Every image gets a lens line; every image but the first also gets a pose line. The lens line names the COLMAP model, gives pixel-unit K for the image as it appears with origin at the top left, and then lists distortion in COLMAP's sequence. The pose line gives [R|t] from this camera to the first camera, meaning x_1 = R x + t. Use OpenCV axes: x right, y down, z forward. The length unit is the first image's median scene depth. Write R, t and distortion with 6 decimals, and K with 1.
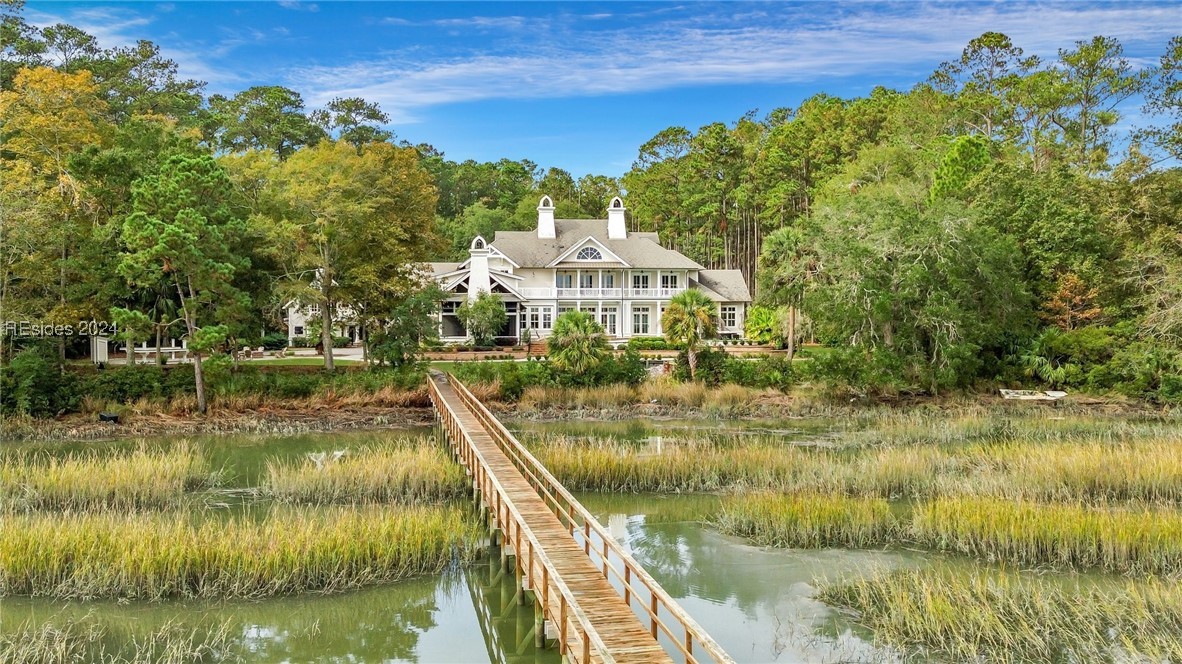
lens RADIAL K [[887.2, 0, 590.9], [0, 887.2, 339.0], [0, 0, 1]] dist [0.016282, -0.041279]
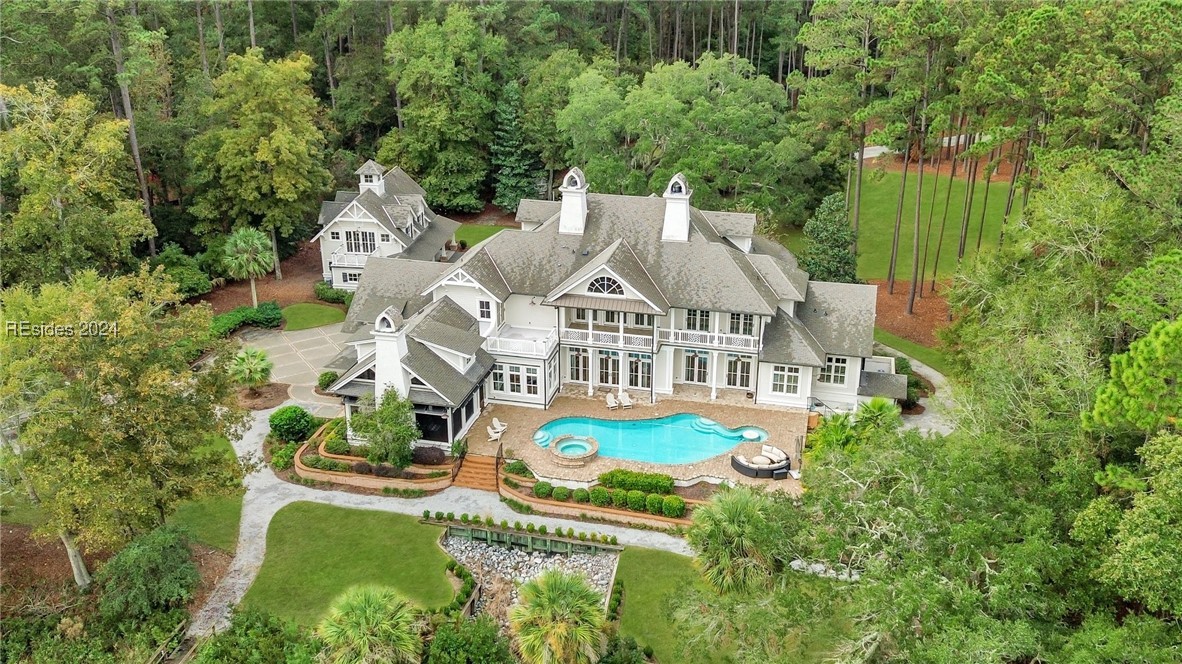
lens RADIAL K [[887.2, 0, 593.6], [0, 887.2, 334.1], [0, 0, 1]] dist [0.016282, -0.041279]
pose [[0.935653, 0.139935, -0.323993, 0.212416], [-0.025629, 0.942550, 0.333081, -0.285203], [0.351989, -0.303345, 0.885486, 0.391636]]
